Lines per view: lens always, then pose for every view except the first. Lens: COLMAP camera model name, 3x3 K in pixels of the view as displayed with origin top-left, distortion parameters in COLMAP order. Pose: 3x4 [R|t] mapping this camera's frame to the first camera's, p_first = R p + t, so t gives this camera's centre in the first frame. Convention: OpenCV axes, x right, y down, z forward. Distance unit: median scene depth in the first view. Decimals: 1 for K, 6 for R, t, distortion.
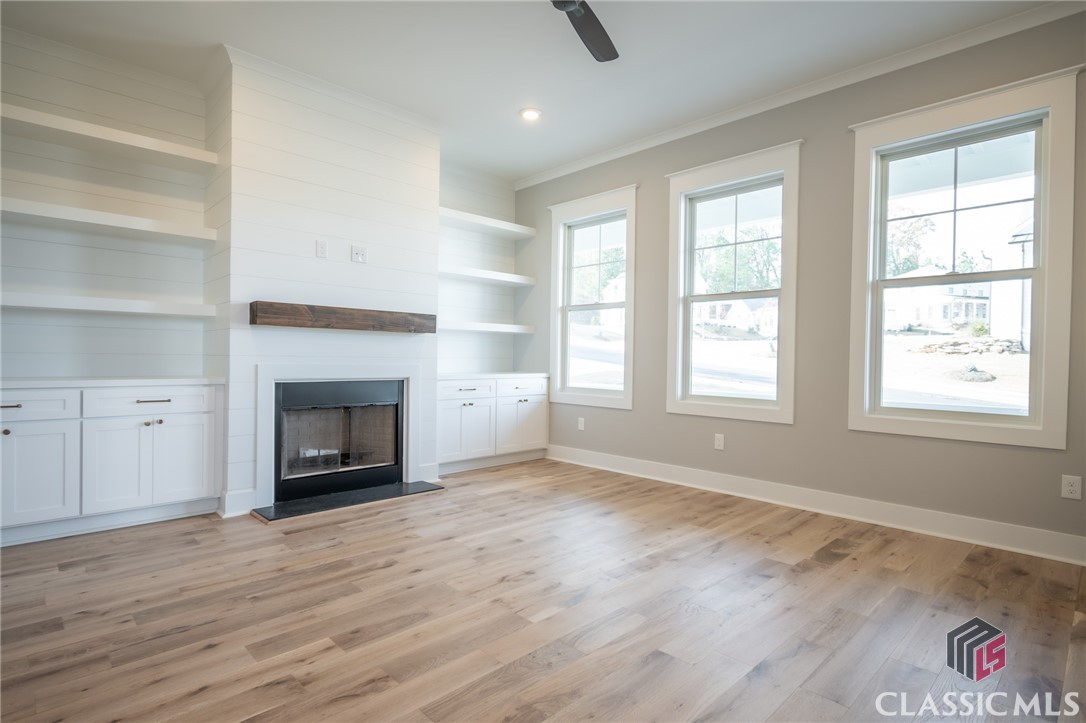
lens RADIAL K [[538.5, 0, 533.8], [0, 538.5, 360.4], [0, 0, 1]] dist [0.000380, -0.001505]
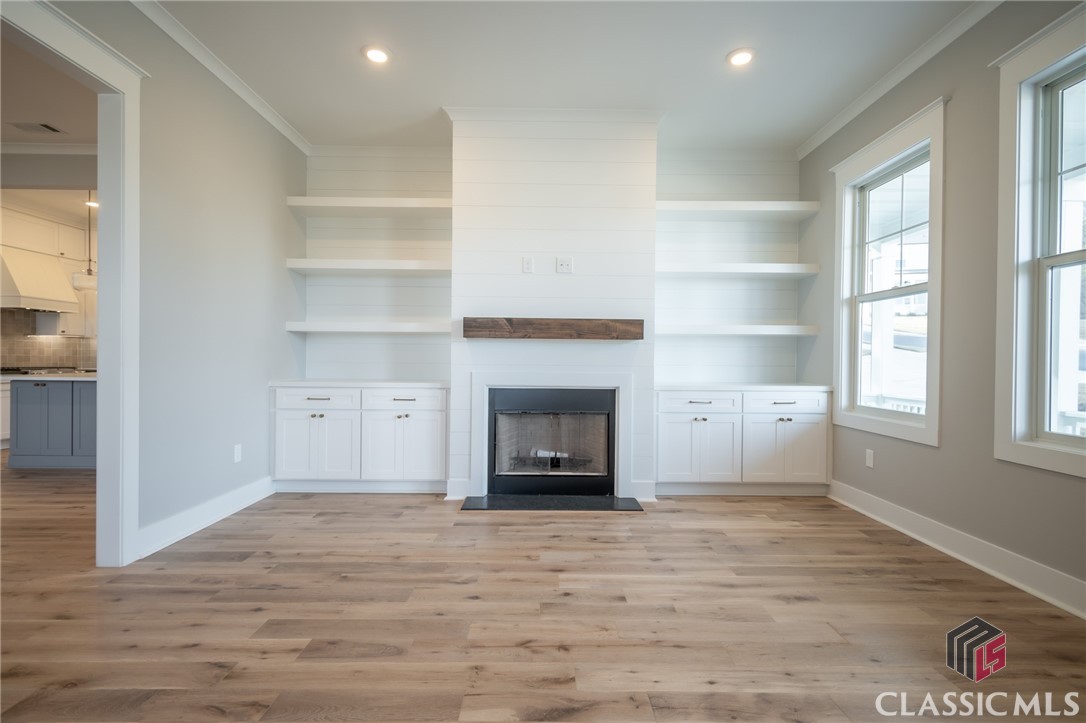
lens RADIAL K [[492.2, 0, 546.1], [0, 492.2, 361.7], [0, 0, 1]] dist [0.008548, -0.001973]
pose [[0.734117, -0.004760, -0.679007, 0.326124], [-0.002812, 0.999946, -0.010051, -0.004706], [0.679018, 0.009288, 0.734063, 0.331577]]
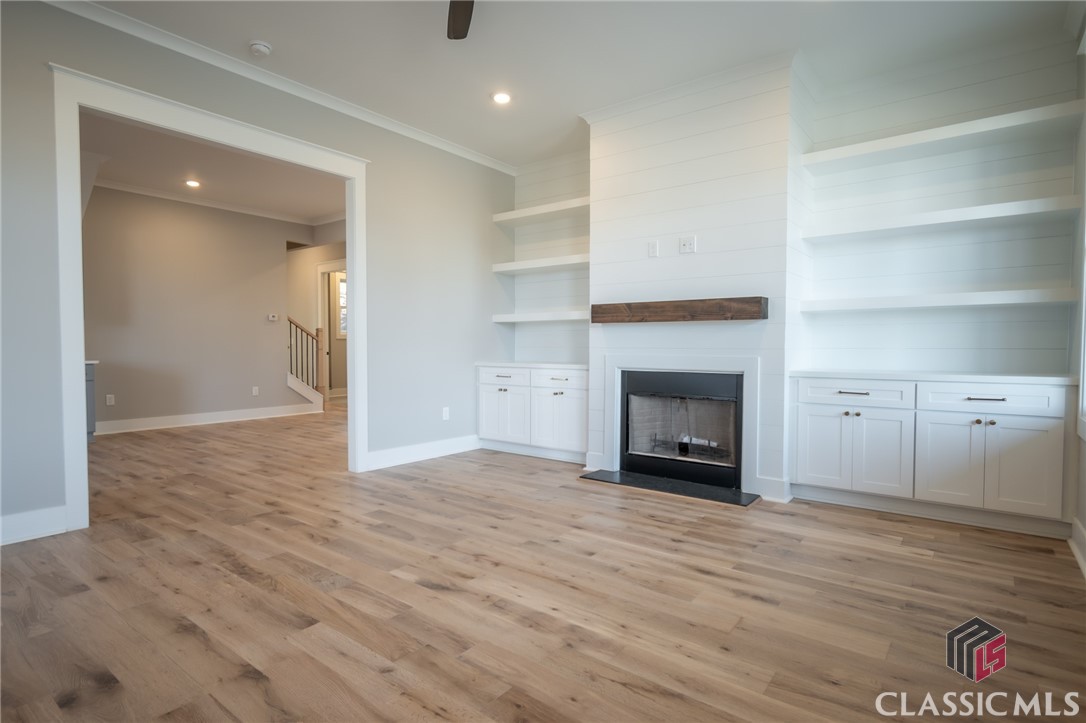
lens RADIAL K [[544.3, 0, 552.9], [0, 544.3, 359.5], [0, 0, 1]] dist [0.003611, -0.004187]
pose [[0.174934, 0.010929, -0.984519, 0.711078], [-0.005543, 0.999933, 0.010115, 0.006091], [0.984564, 0.003688, 0.174983, 0.663897]]
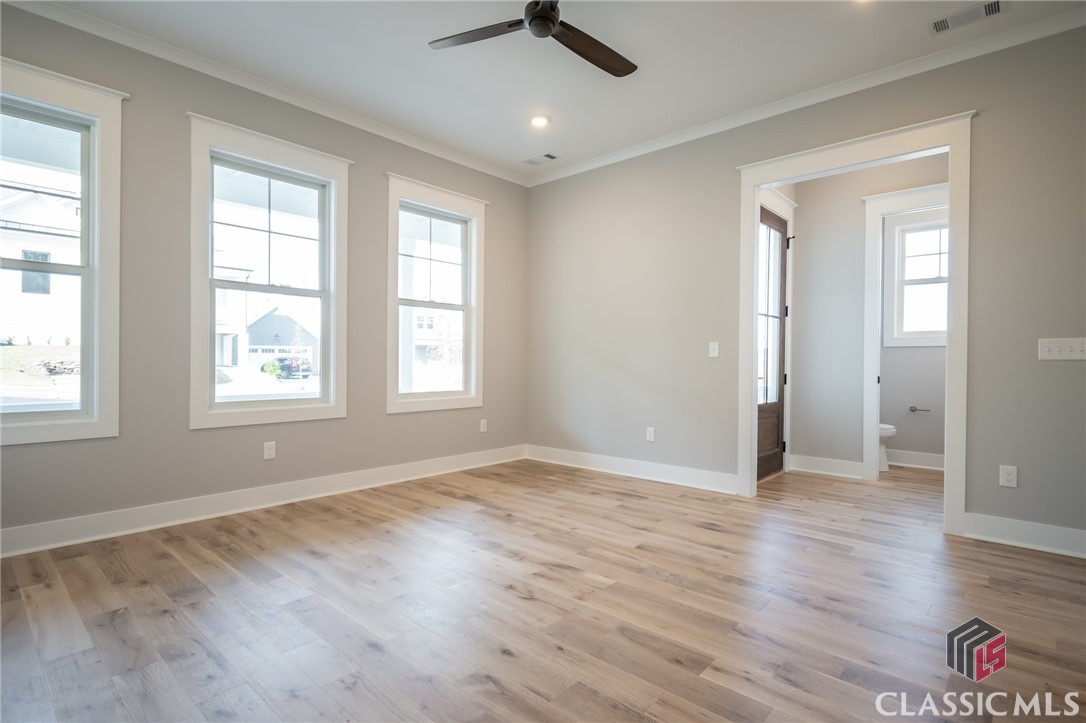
lens RADIAL K [[544.3, 0, 536.9], [0, 544.3, 359.6], [0, 0, 1]] dist [0.003611, -0.004187]
pose [[-0.068447, -0.012018, 0.997582, -0.694460], [-0.001419, 0.999928, 0.011949, -0.013523], [-0.997654, -0.000597, -0.068459, 0.731796]]
